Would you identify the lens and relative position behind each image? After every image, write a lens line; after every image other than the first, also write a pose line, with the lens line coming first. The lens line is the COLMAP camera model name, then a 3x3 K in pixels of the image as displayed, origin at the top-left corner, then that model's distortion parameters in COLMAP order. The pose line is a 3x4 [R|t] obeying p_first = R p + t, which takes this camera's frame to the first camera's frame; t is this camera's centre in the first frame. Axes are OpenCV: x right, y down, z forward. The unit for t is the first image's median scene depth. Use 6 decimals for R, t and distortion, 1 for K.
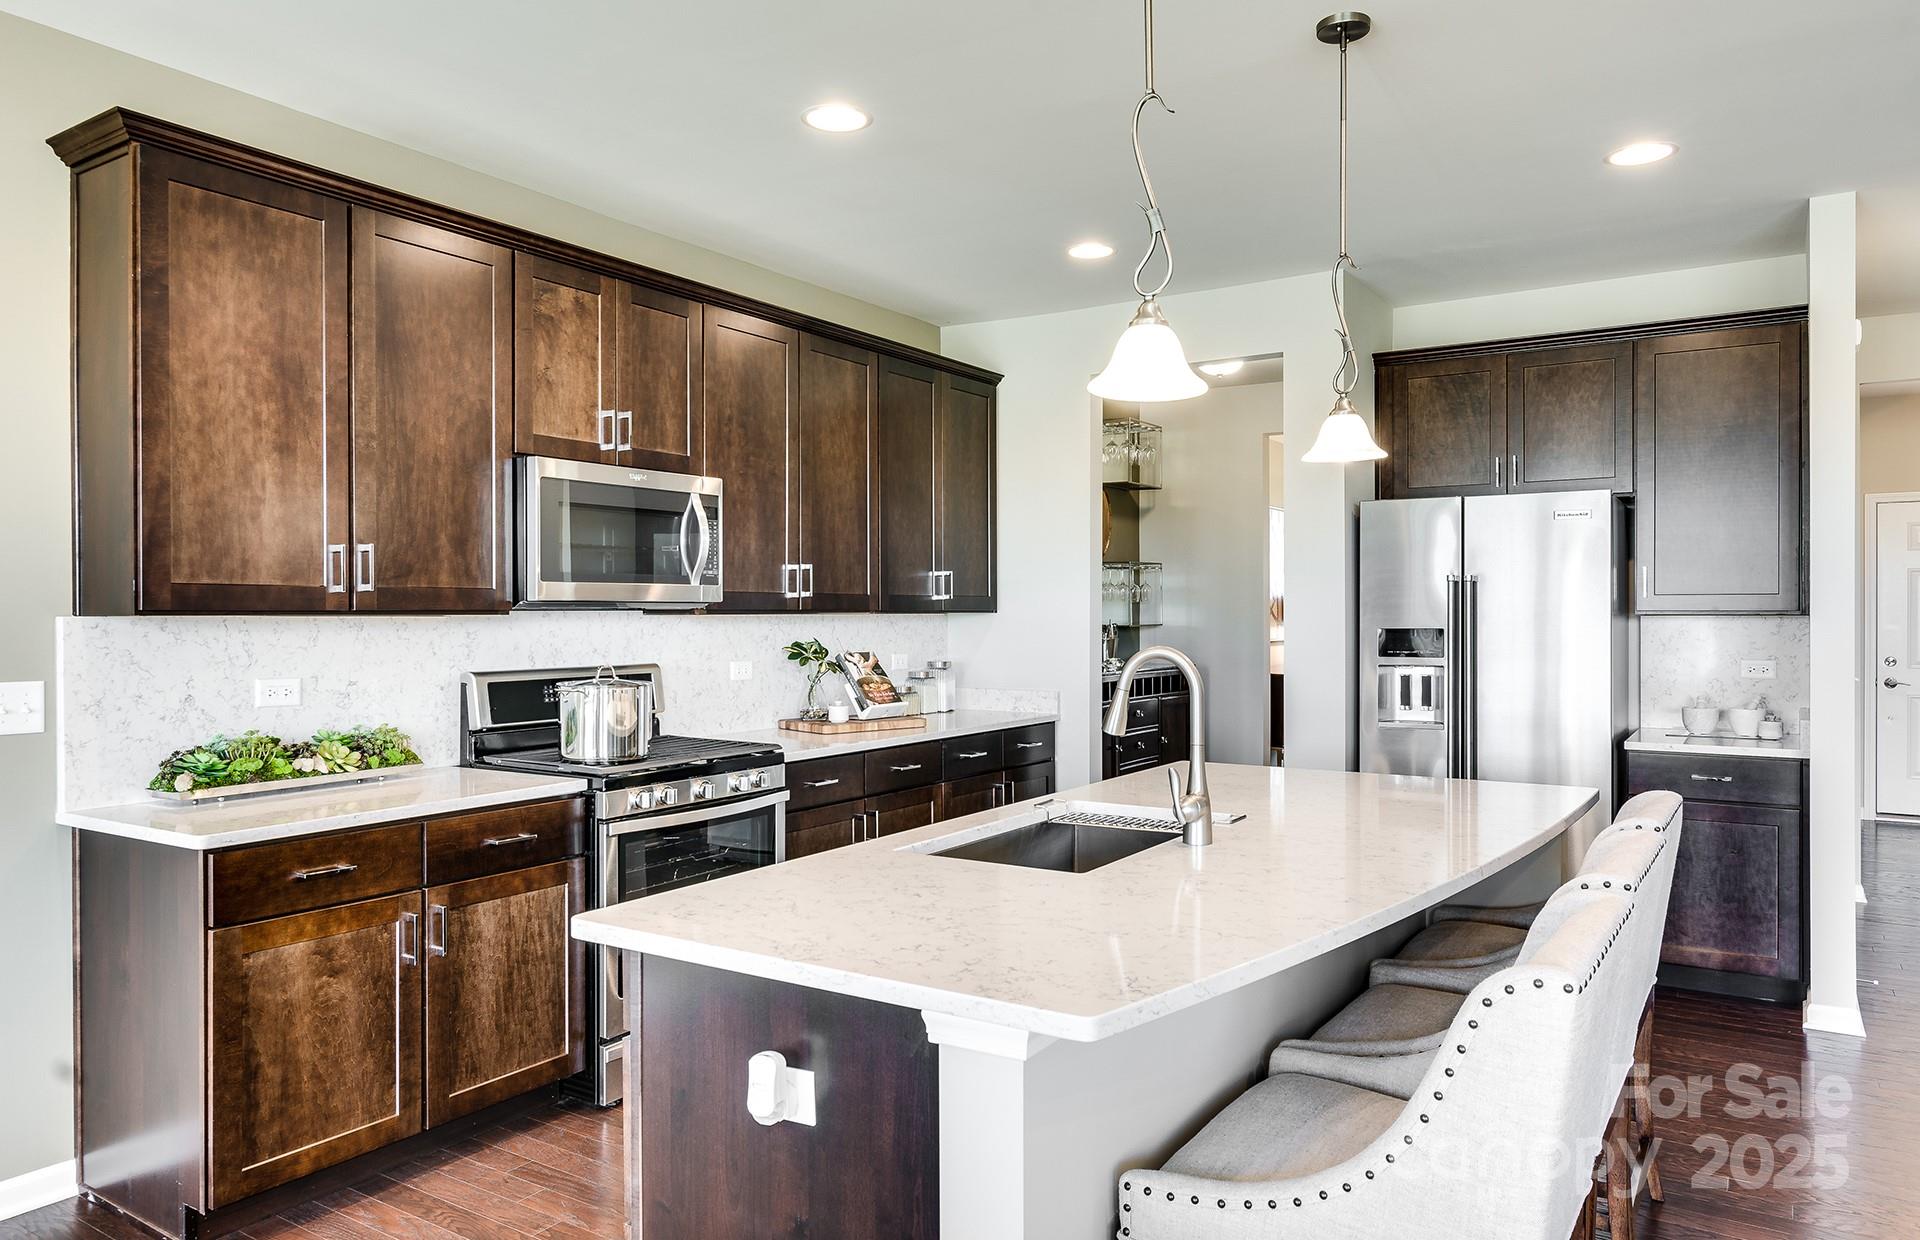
lens RADIAL K [[1237.5, 0, 960.0], [0, 1237.5, 620.0], [0, 0, 1]] dist [-0.001471, -0.000381]
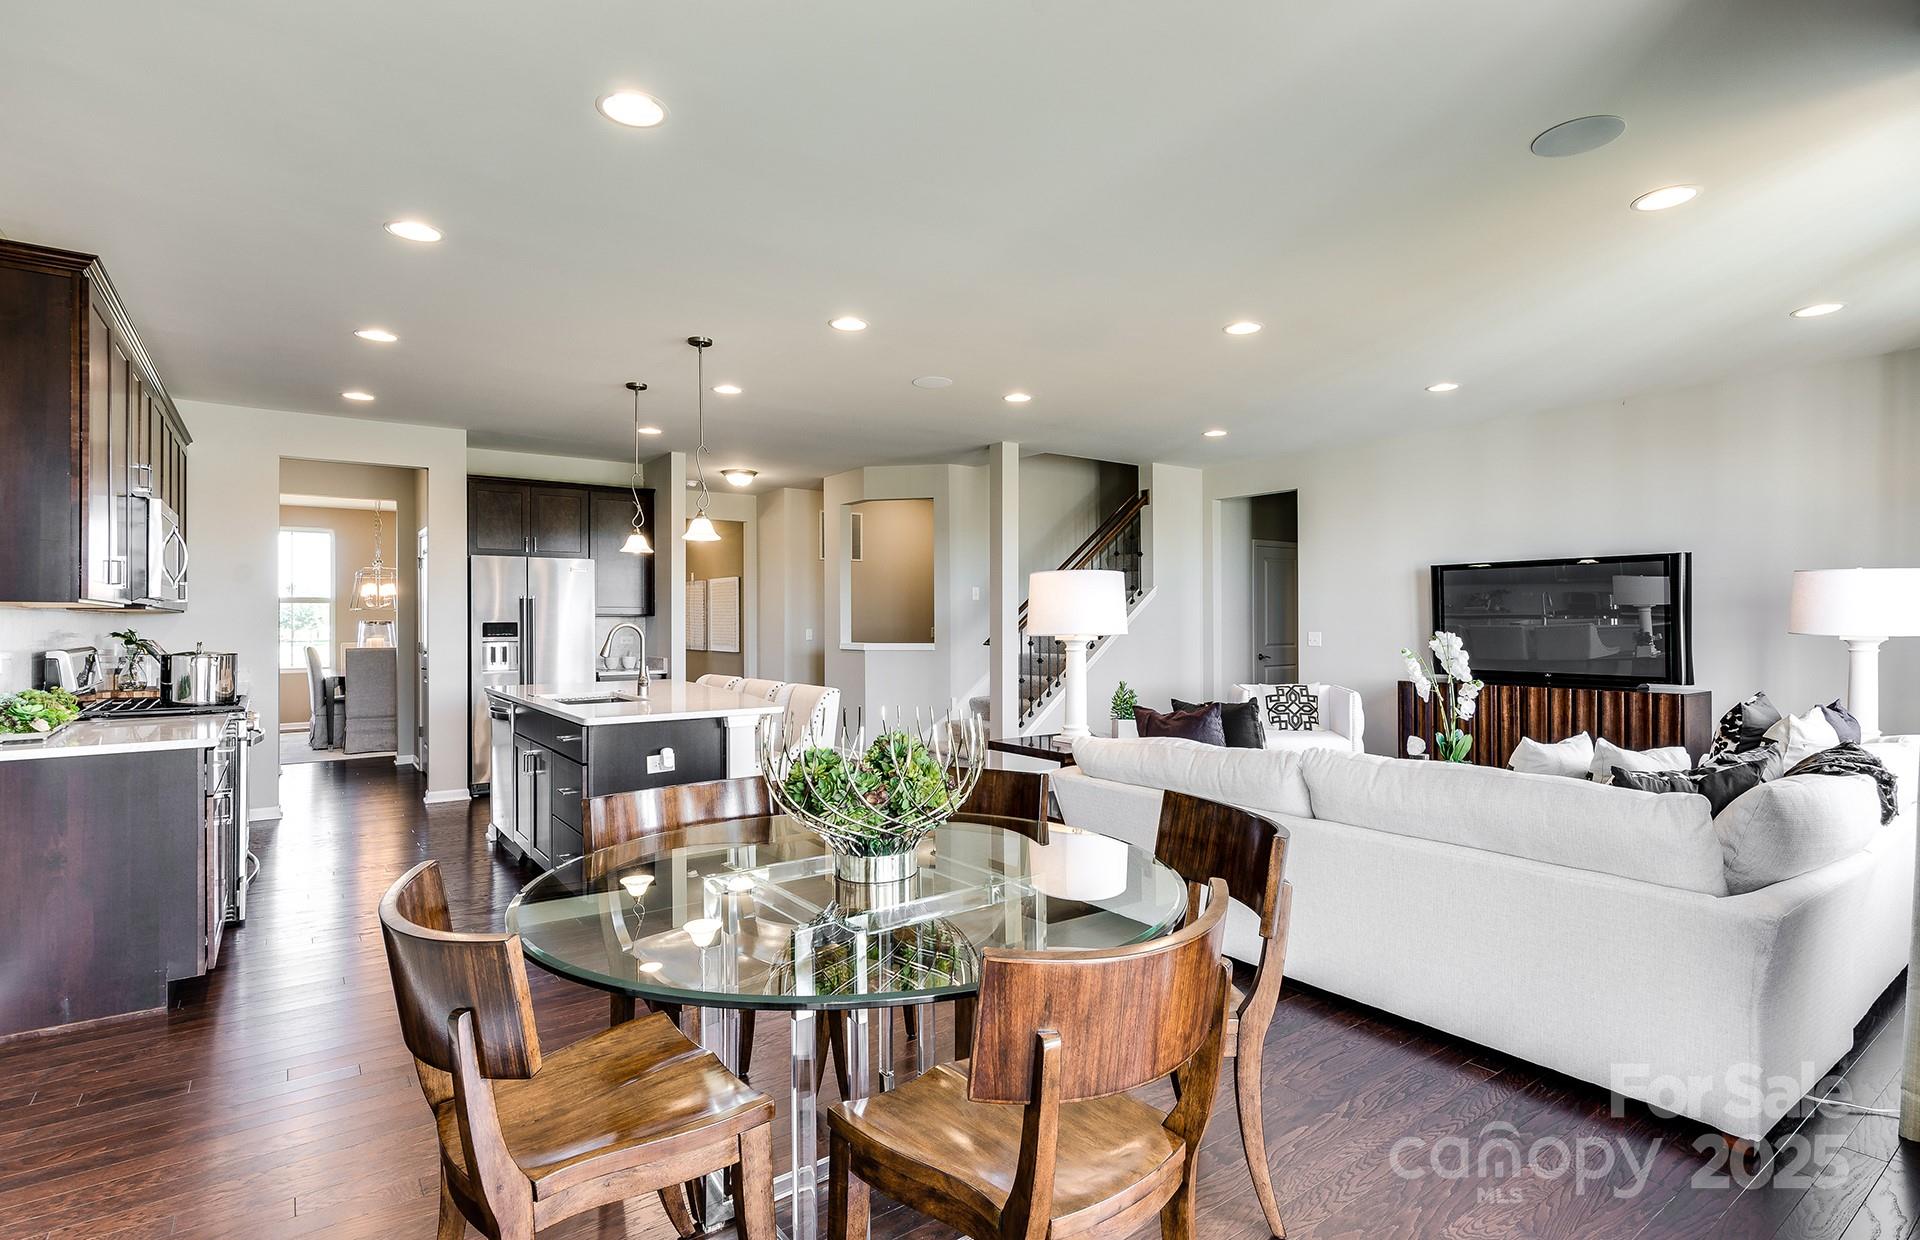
lens RADIAL K [[936.3, 0, 960.0], [0, 936.3, 620.0], [0, 0, 1]] dist [-0.001993, -0.000479]
pose [[0.361930, 0.002561, 0.932202, -0.743518], [0.003480, 0.999986, -0.004098, 0.011374], [-0.932199, 0.004727, 0.361916, -0.209960]]
